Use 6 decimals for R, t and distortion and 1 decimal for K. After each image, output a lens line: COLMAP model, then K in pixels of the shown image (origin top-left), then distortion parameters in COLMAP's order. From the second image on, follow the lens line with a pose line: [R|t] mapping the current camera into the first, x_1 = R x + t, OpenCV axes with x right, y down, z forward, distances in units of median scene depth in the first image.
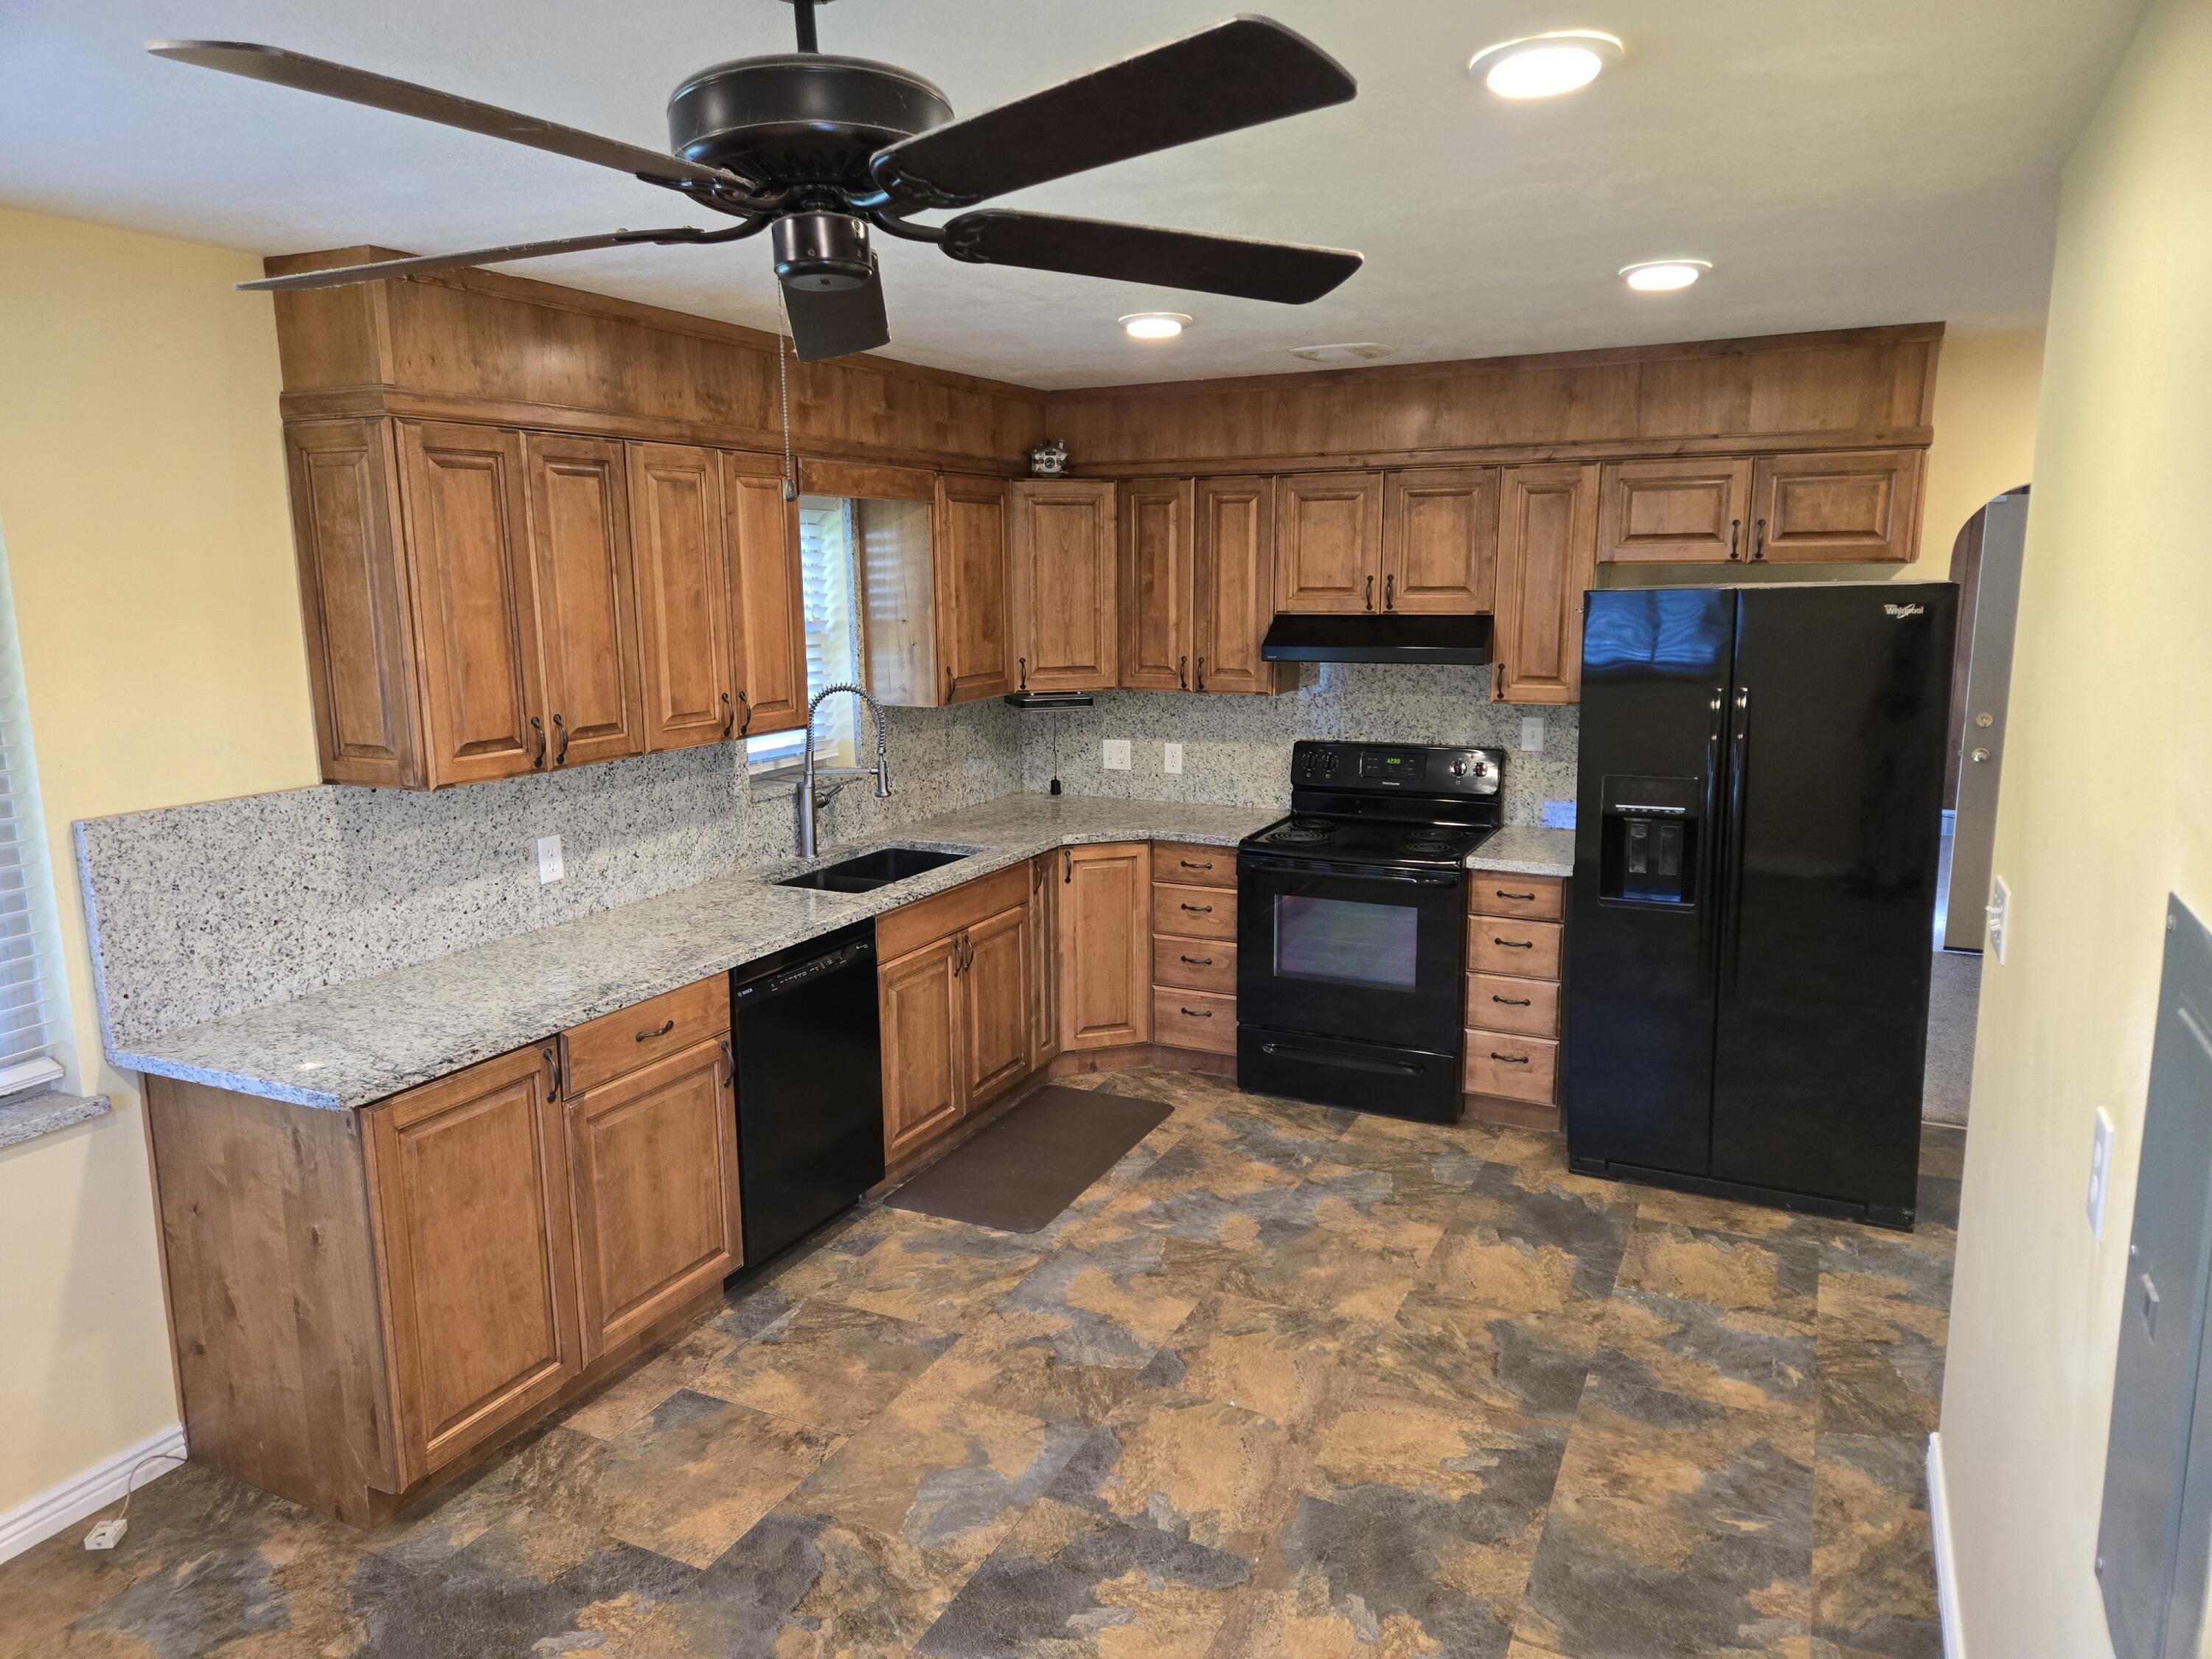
lens RADIAL K [[1445.0, 0, 1095.8], [0, 1445.0, 826.8], [0, 0, 1]] dist [0.067841, -0.061475]
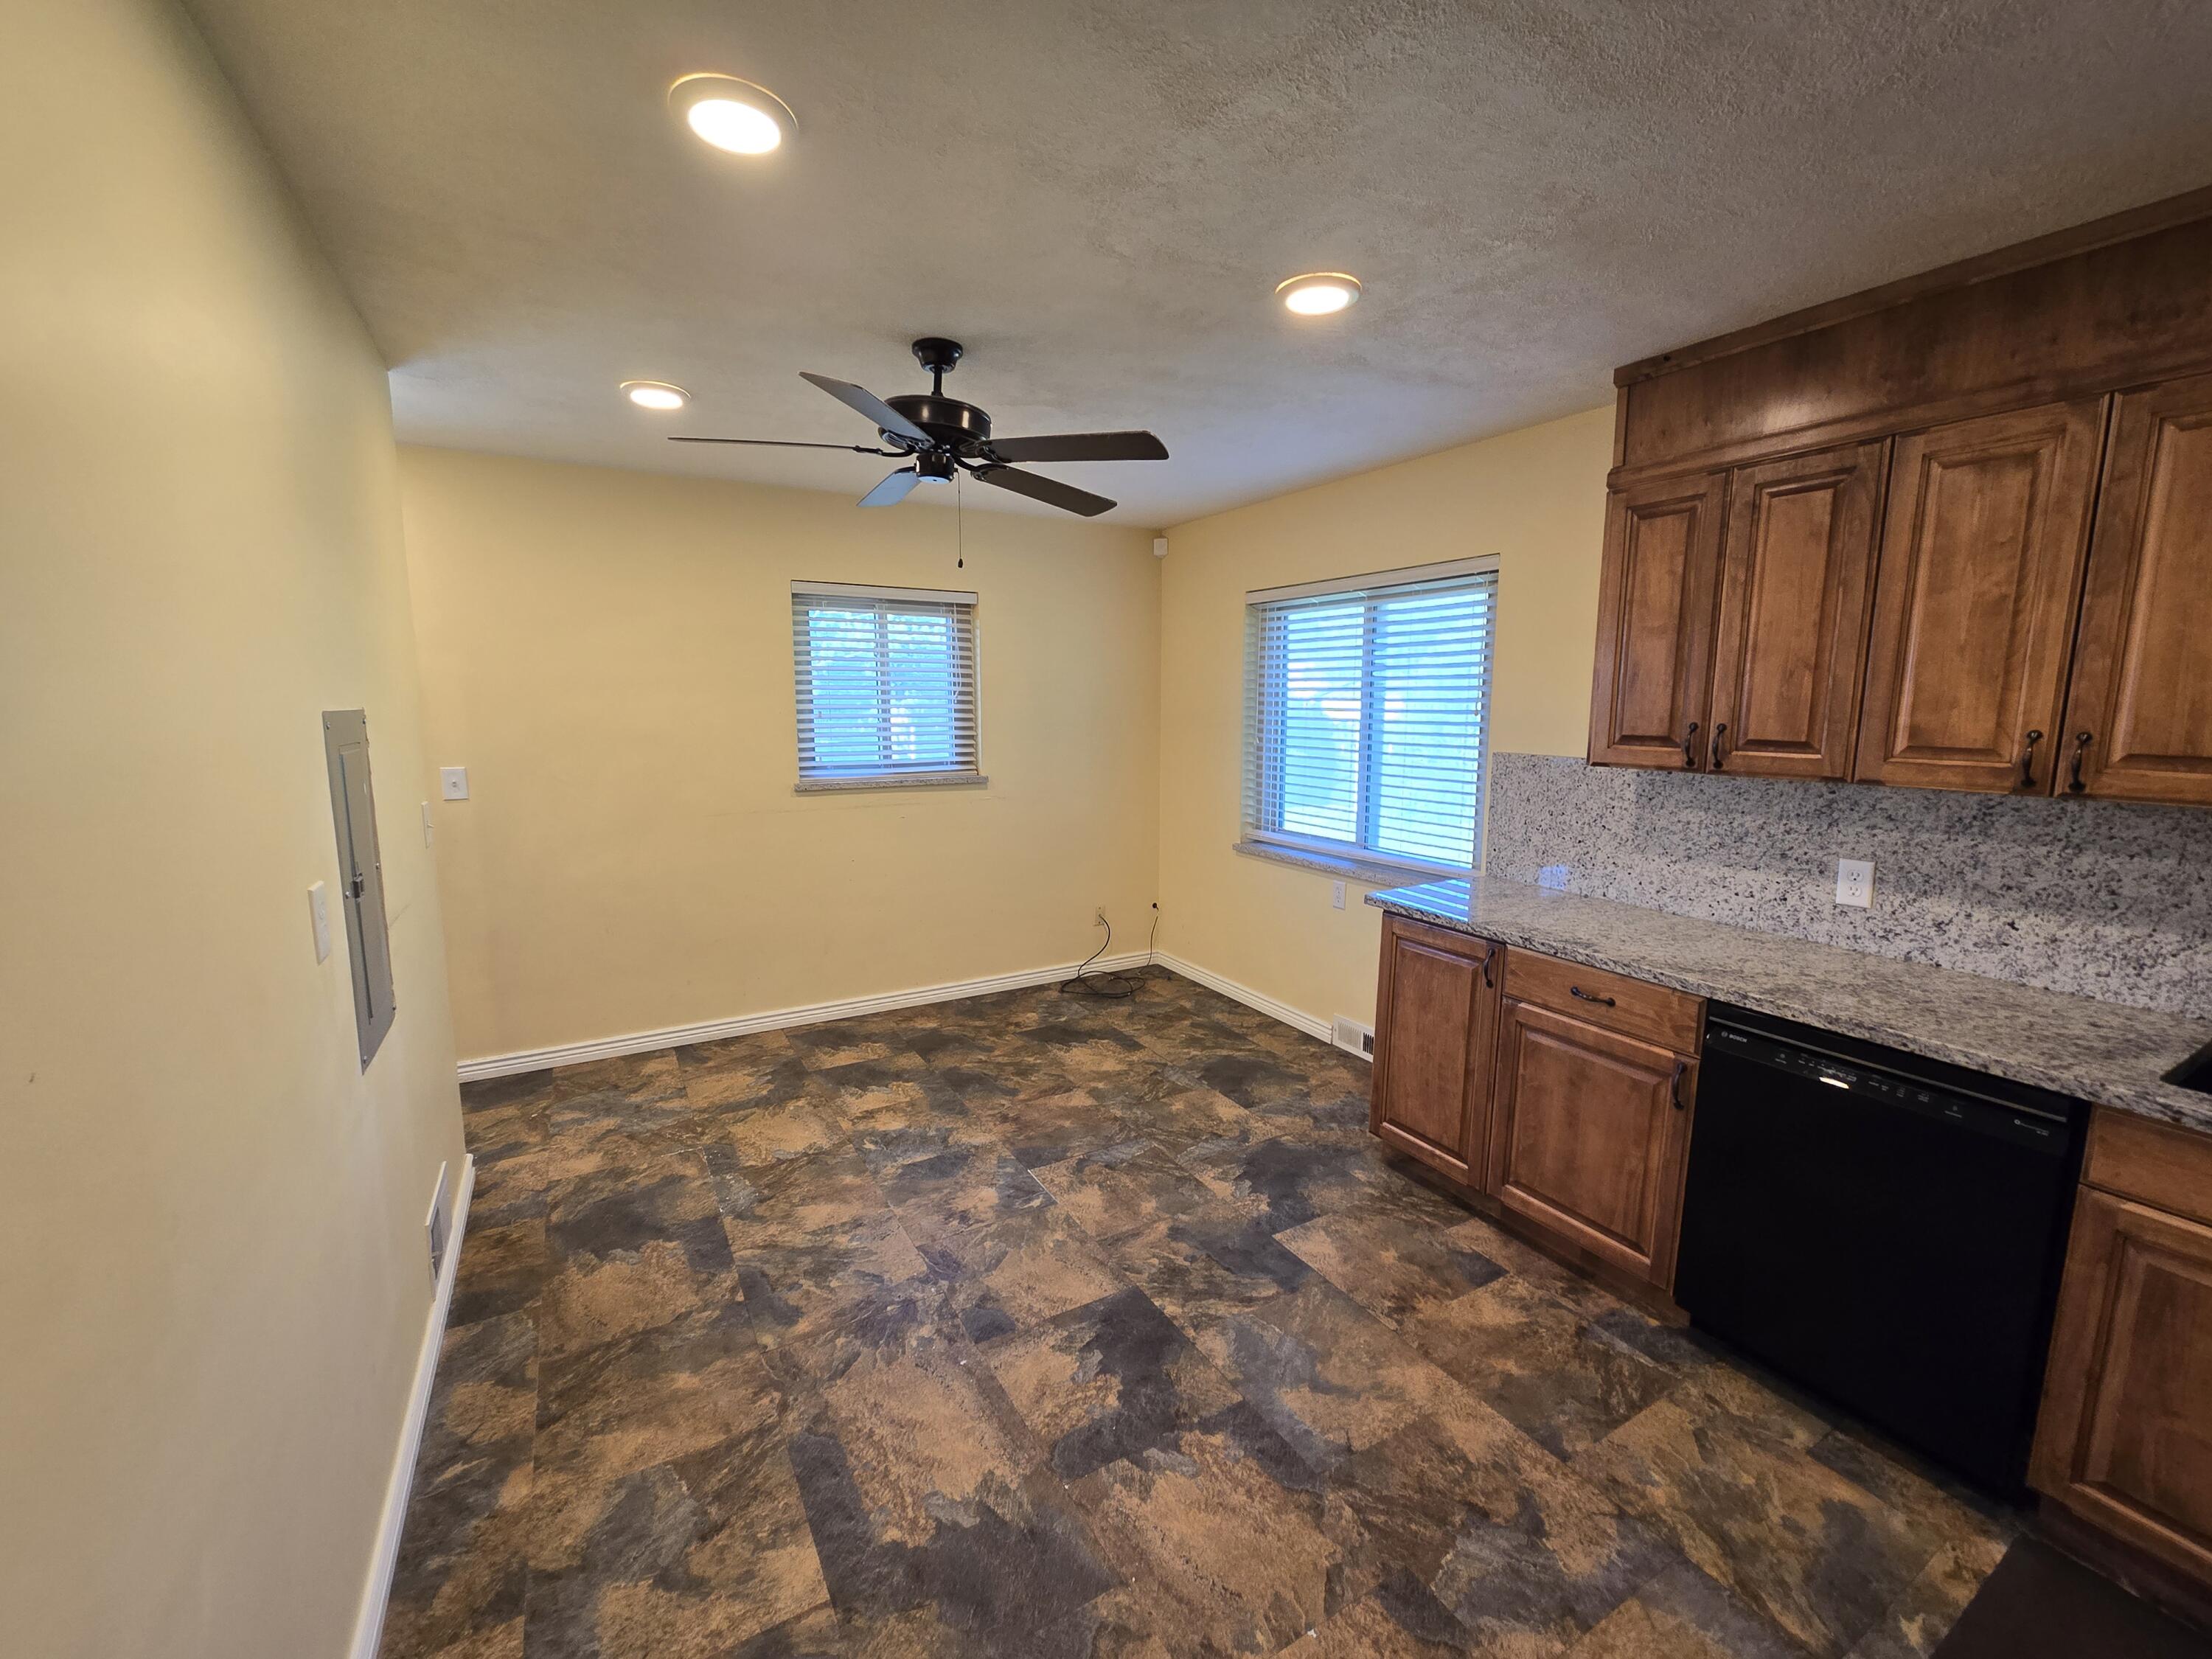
lens RADIAL K [[907.3, 0, 1109.0], [0, 907.3, 827.2], [0, 0, 1]] dist [0.001221, 0.000663]
pose [[-0.546654, 0.128649, -0.827417, 0.430809], [-0.147038, 0.958026, 0.246101, -0.096098], [0.824348, 0.256194, -0.504792, 0.918565]]
